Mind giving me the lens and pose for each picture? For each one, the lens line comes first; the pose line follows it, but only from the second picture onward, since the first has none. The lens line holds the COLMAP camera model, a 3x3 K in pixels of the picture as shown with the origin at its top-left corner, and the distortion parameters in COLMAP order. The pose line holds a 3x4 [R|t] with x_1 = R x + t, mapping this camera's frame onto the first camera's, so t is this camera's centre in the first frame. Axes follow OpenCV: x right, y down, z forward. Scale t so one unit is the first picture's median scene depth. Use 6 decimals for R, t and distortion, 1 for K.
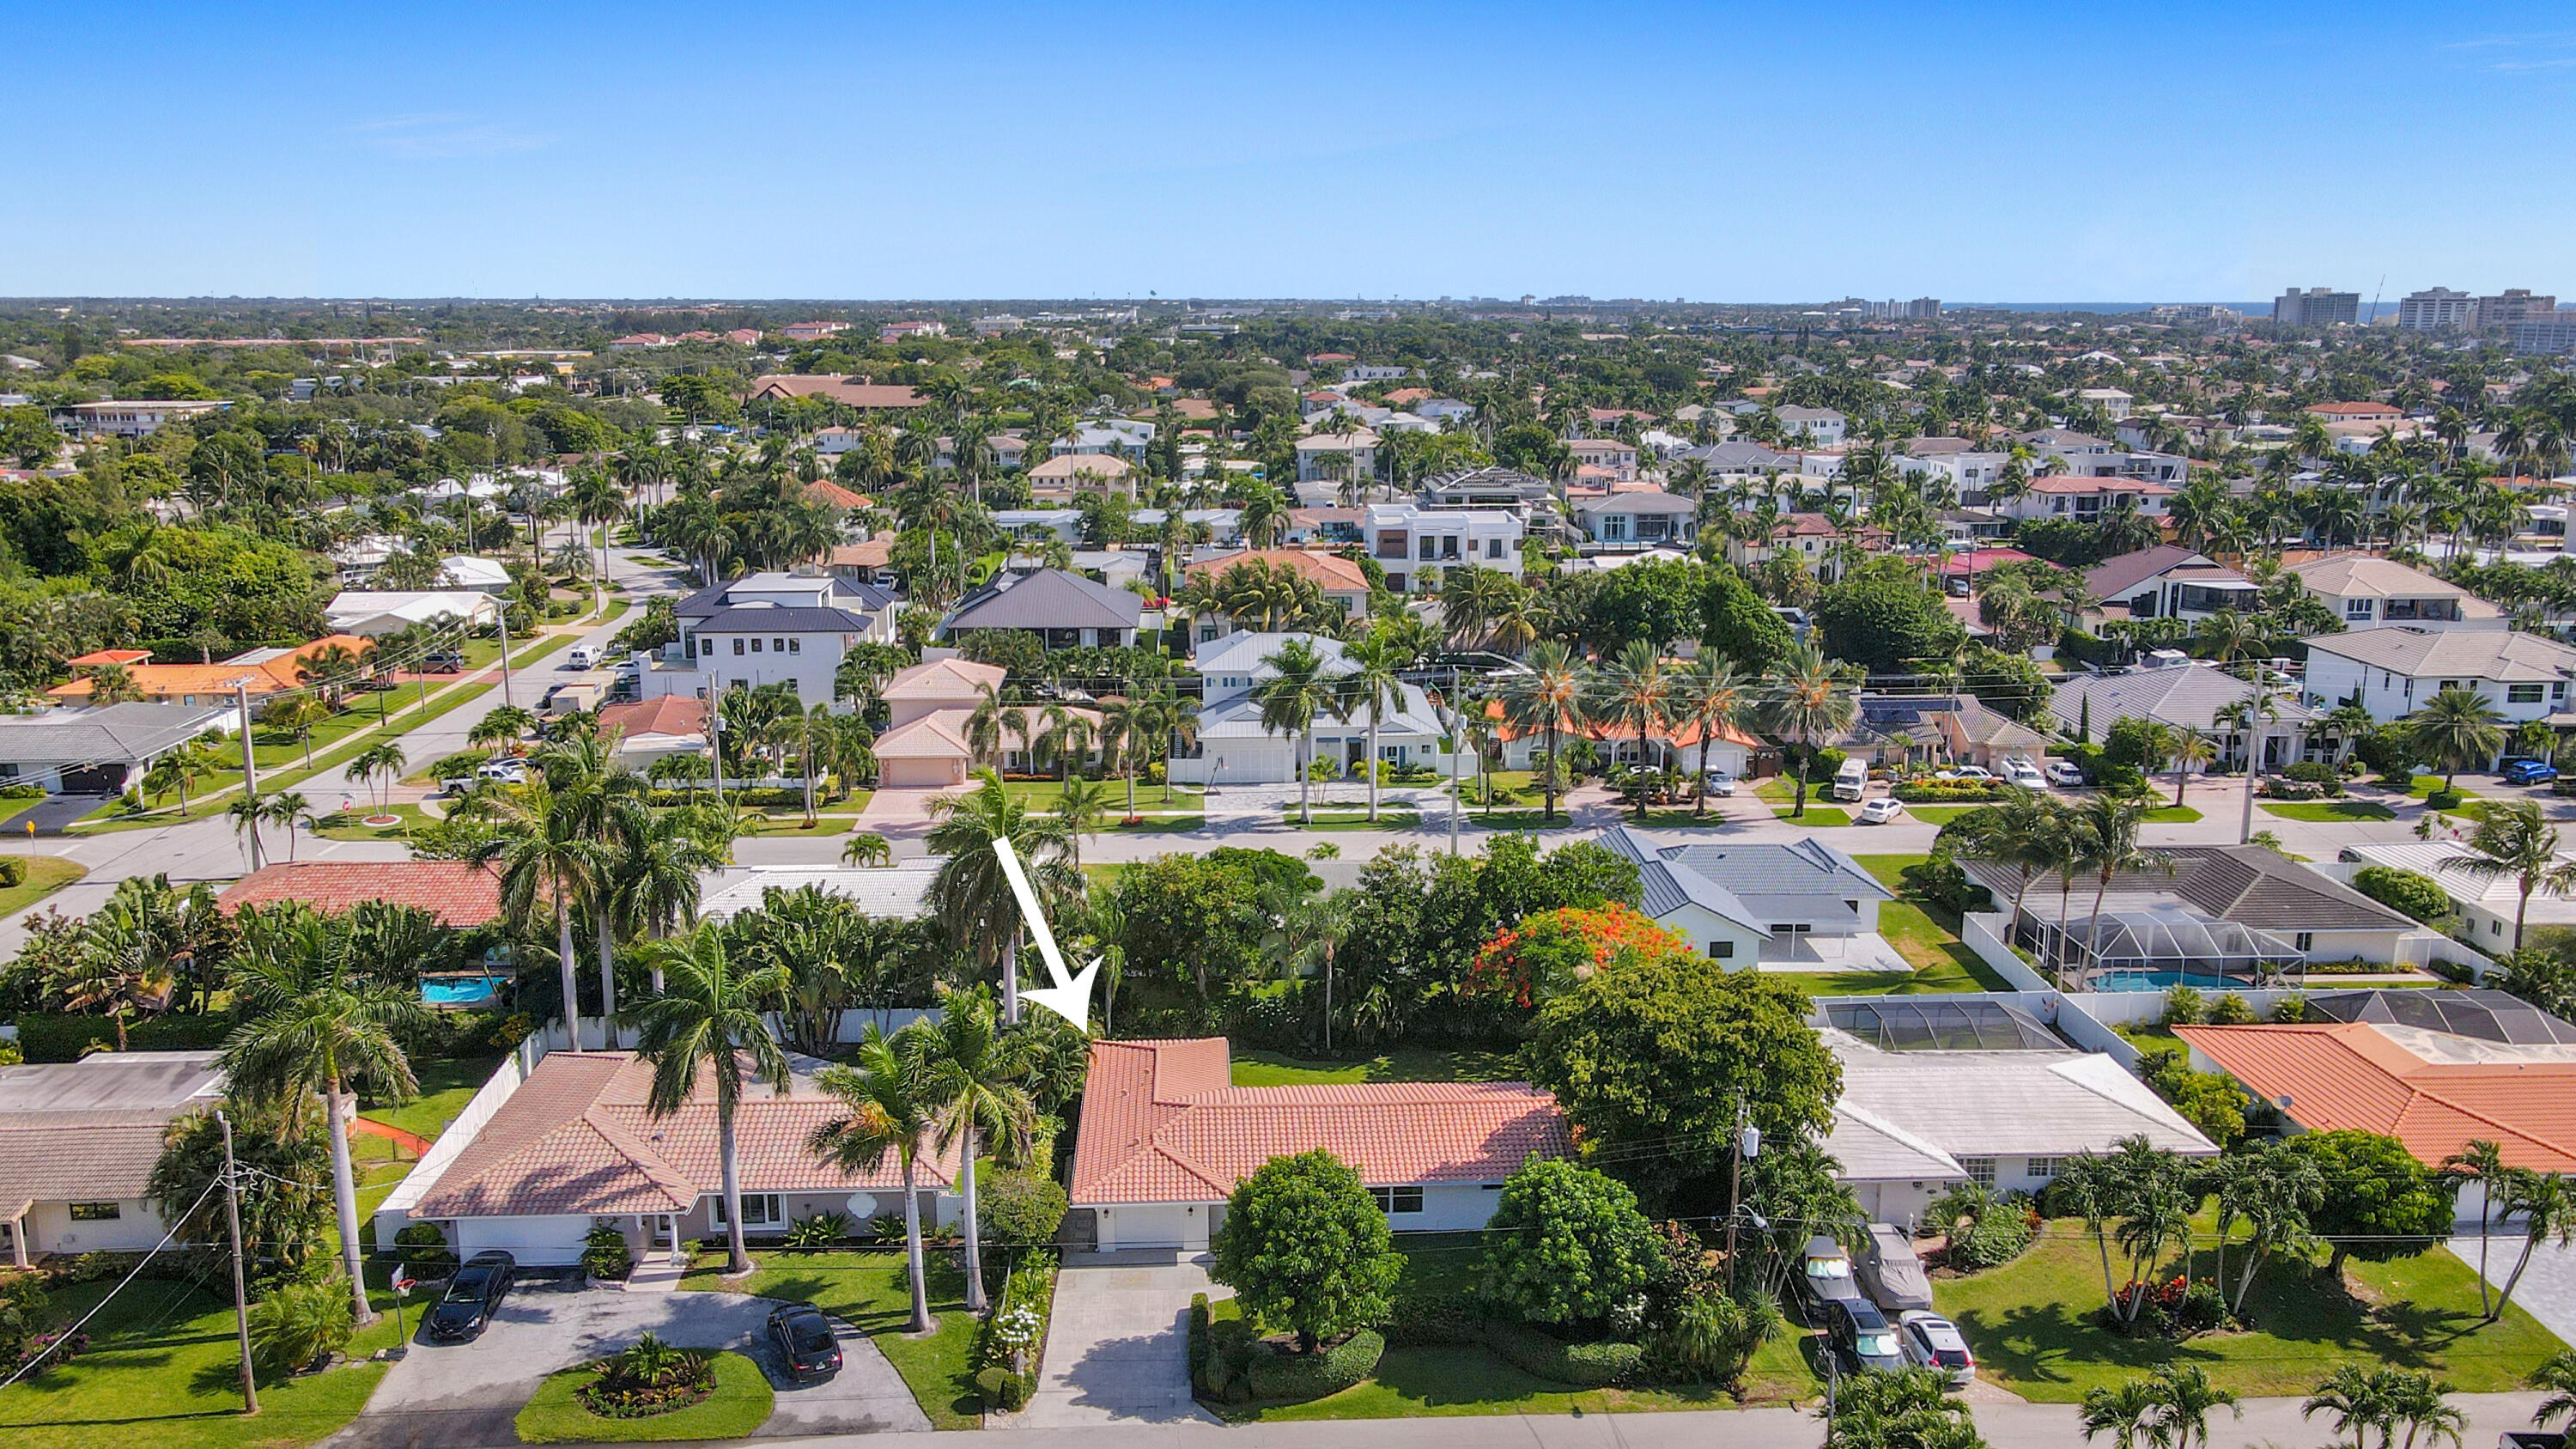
lens RADIAL K [[1924.7, 0, 1288.0], [0, 1924.7, 724.5], [0, 0, 1]] dist [0.013820, 0.005542]
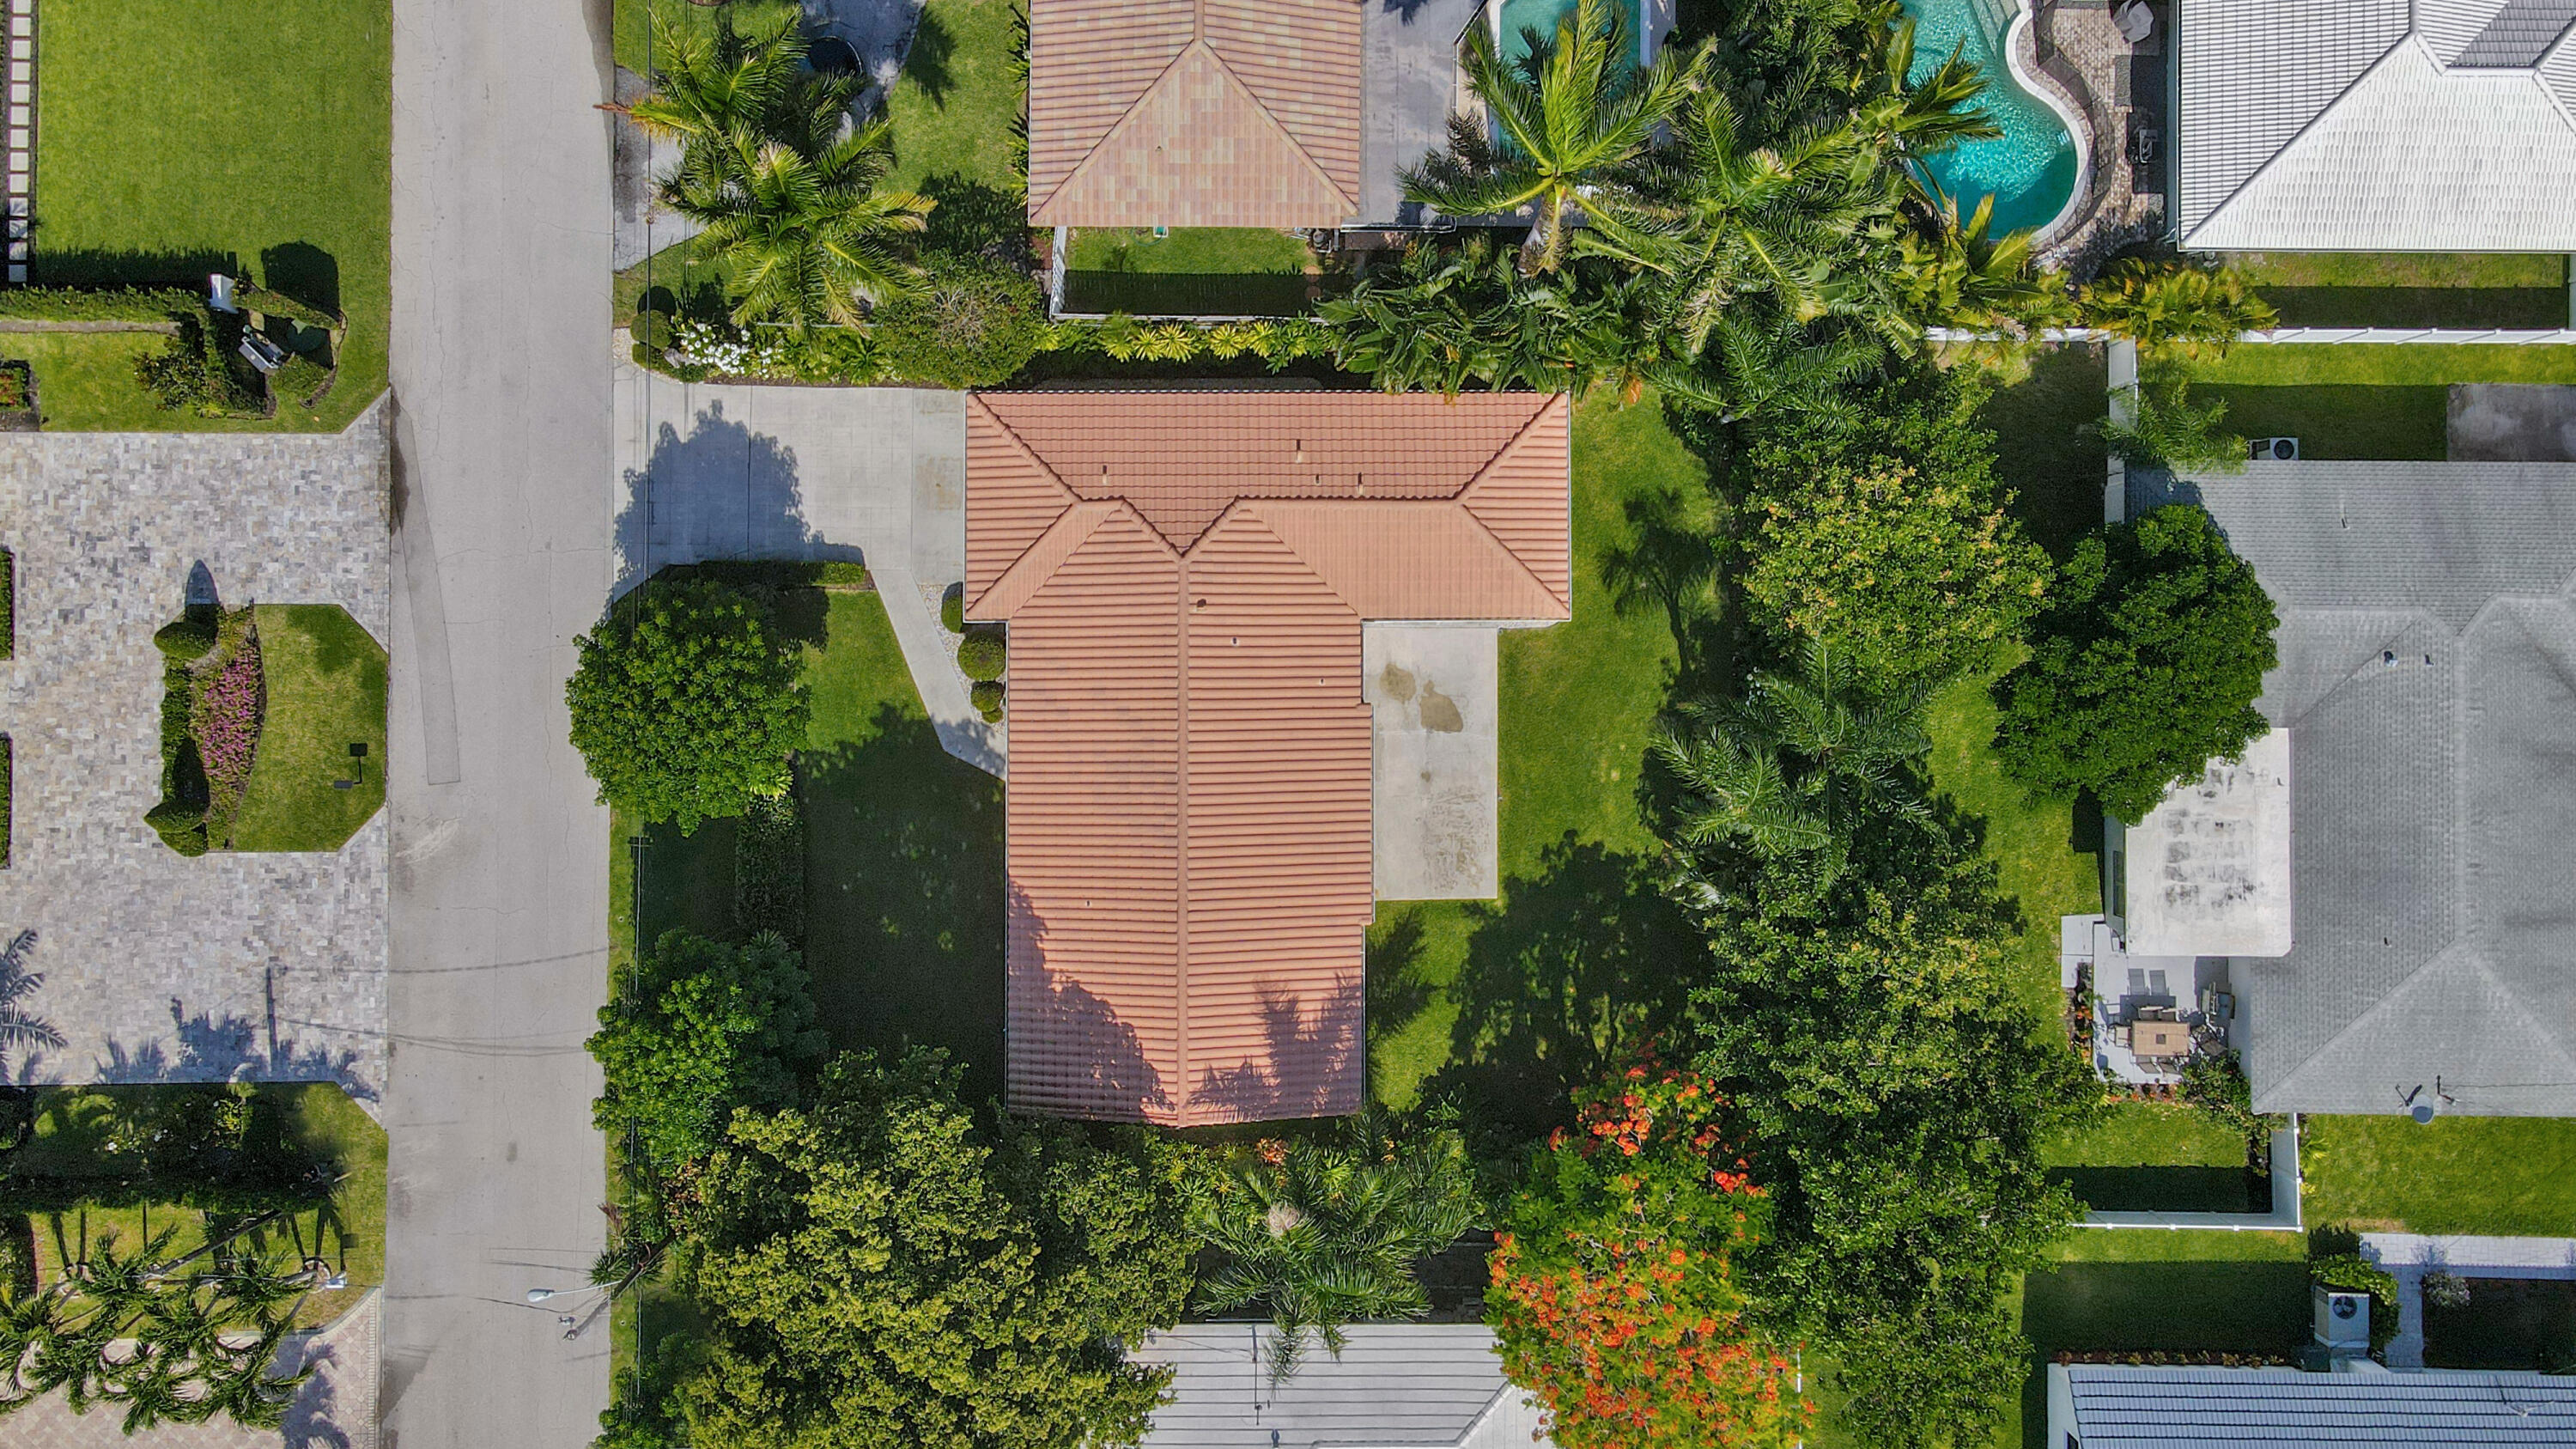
lens RADIAL K [[1924.7, 0, 1288.0], [0, 1924.7, 724.5], [0, 0, 1]] dist [0.013820, 0.005542]
pose [[-0.046204, 0.998916, 0.005597, 0.002424], [-0.205434, -0.014985, 0.978556, -0.523047], [0.977580, 0.044063, 0.205904, 1.070600]]
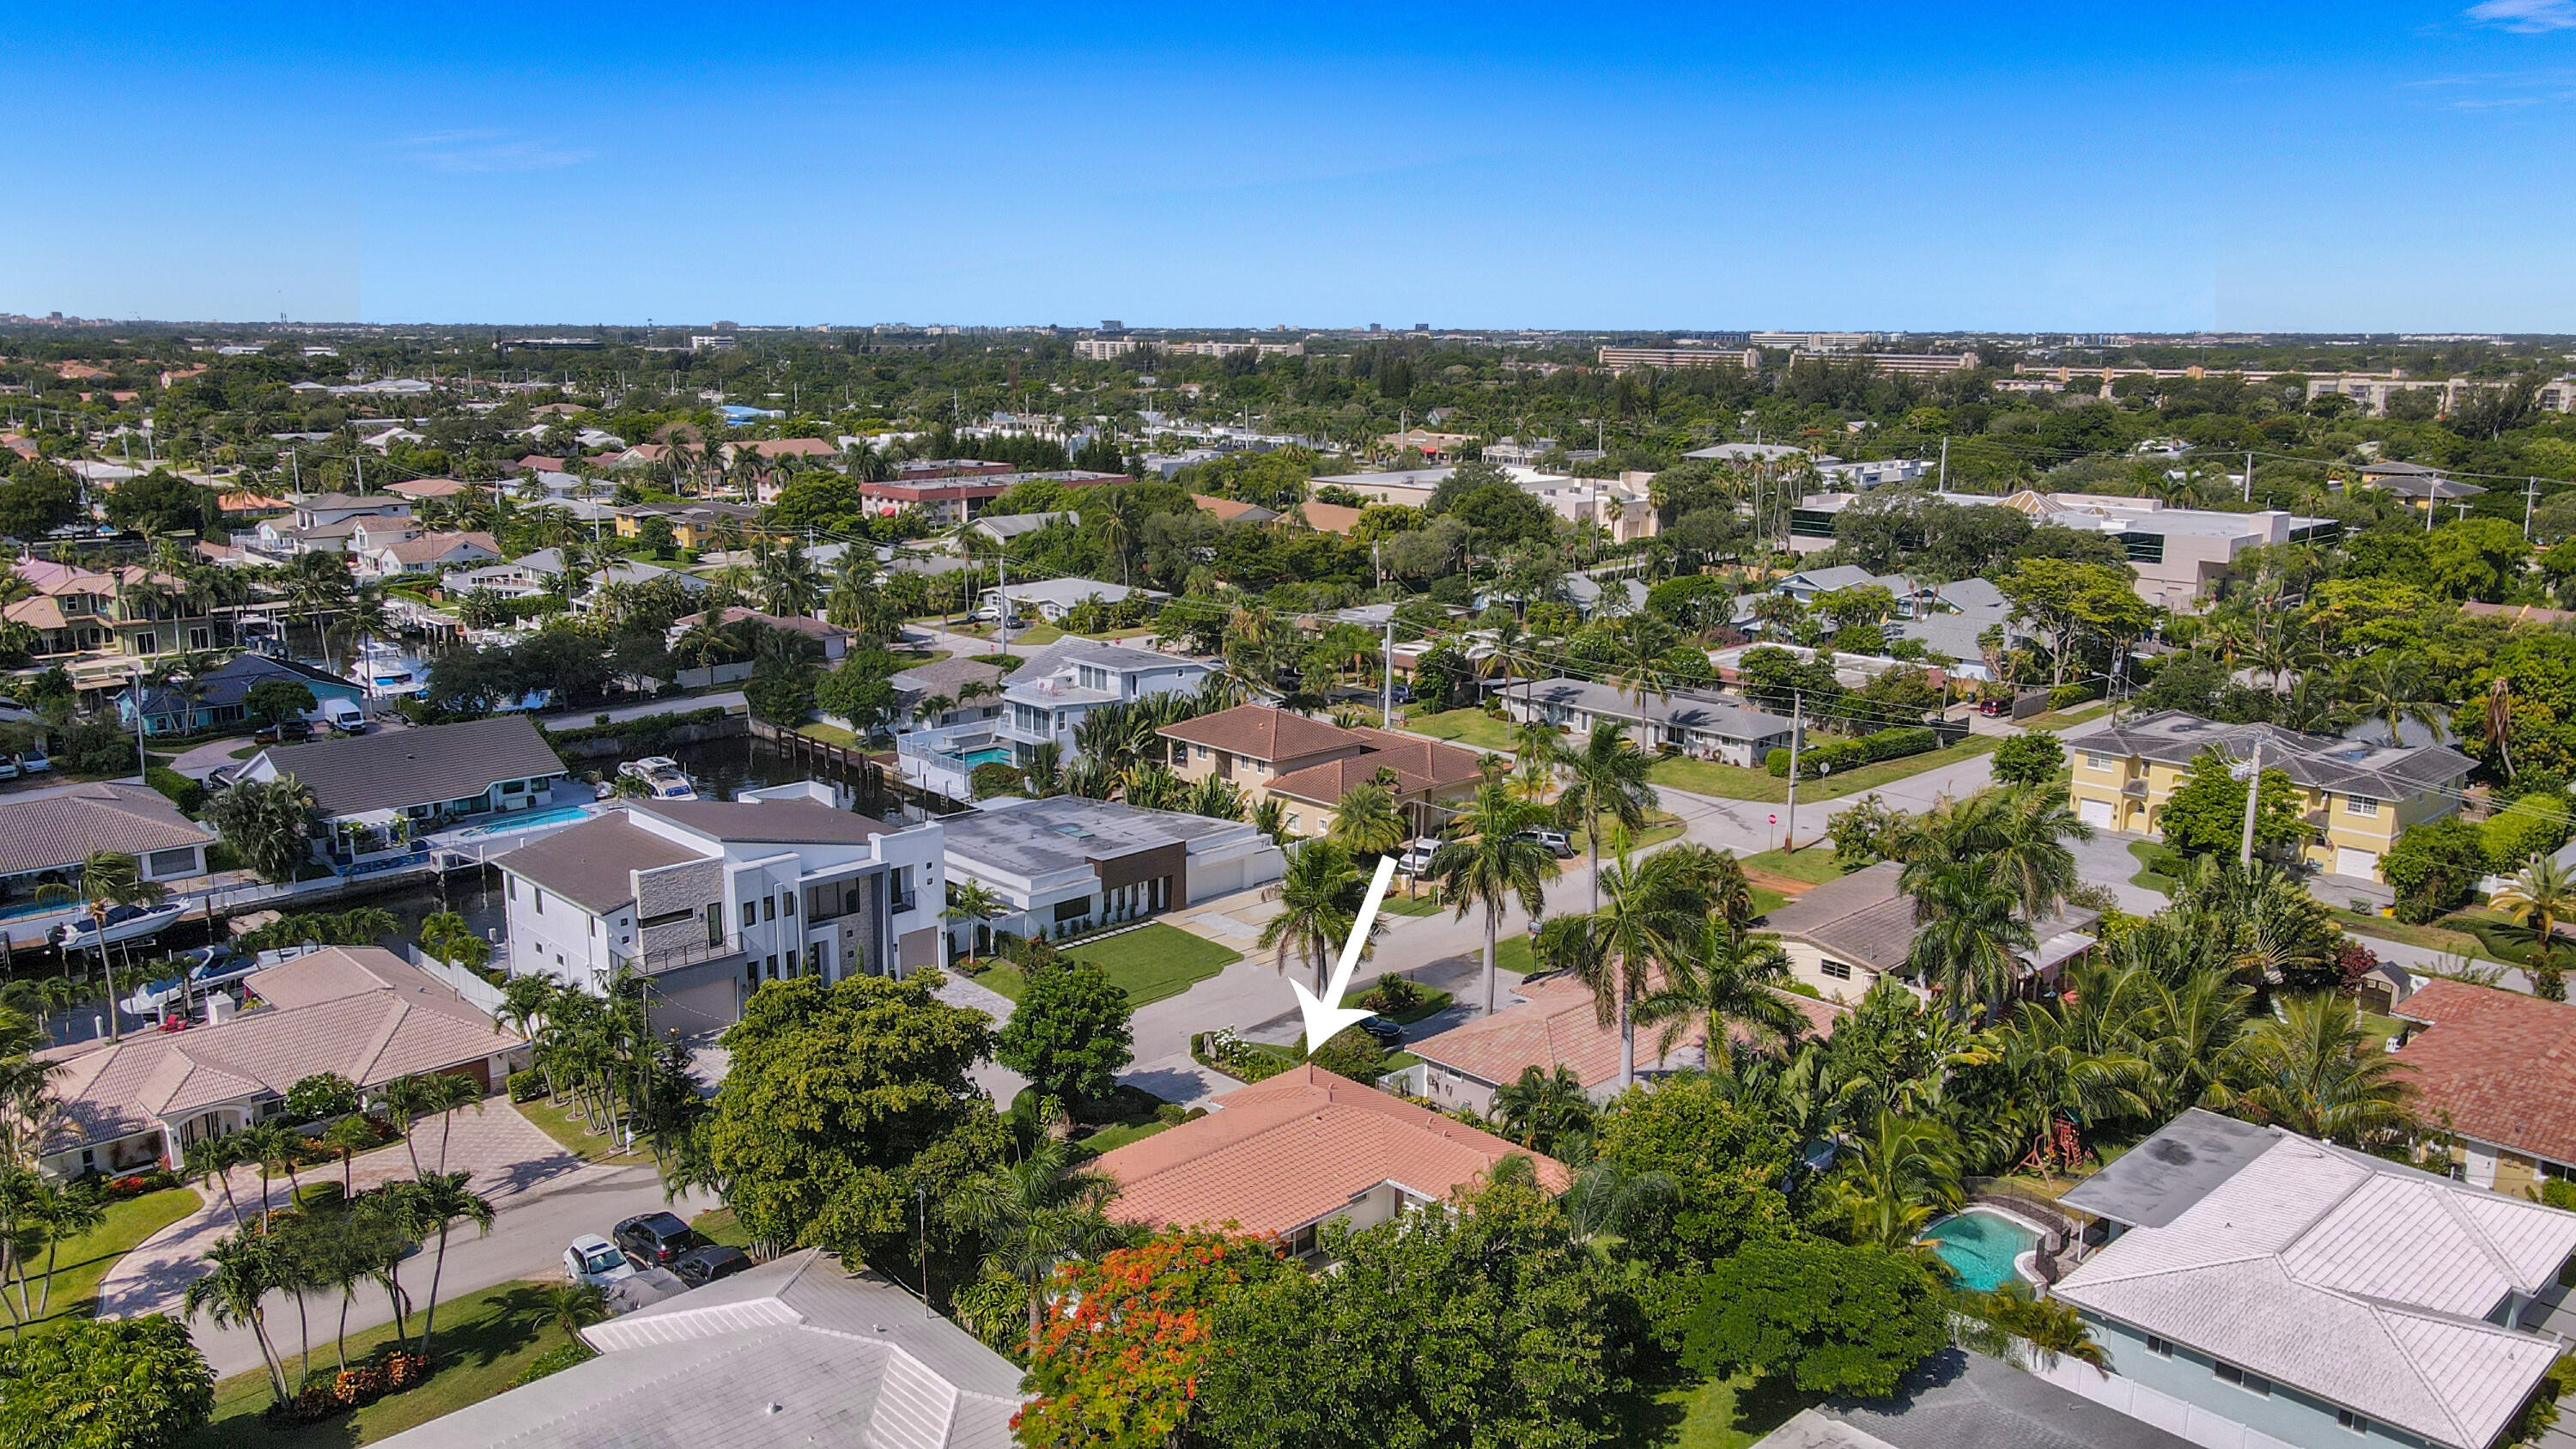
lens RADIAL K [[1902.5, 0, 1292.9], [0, 1902.5, 735.6], [0, 0, 1]] dist [0.027978, 0.003023]
pose [[-0.752198, 0.136607, -0.644622, 0.701790], [-0.144082, 0.920504, 0.363198, -0.412960], [0.642992, 0.366075, -0.672718, 1.890157]]
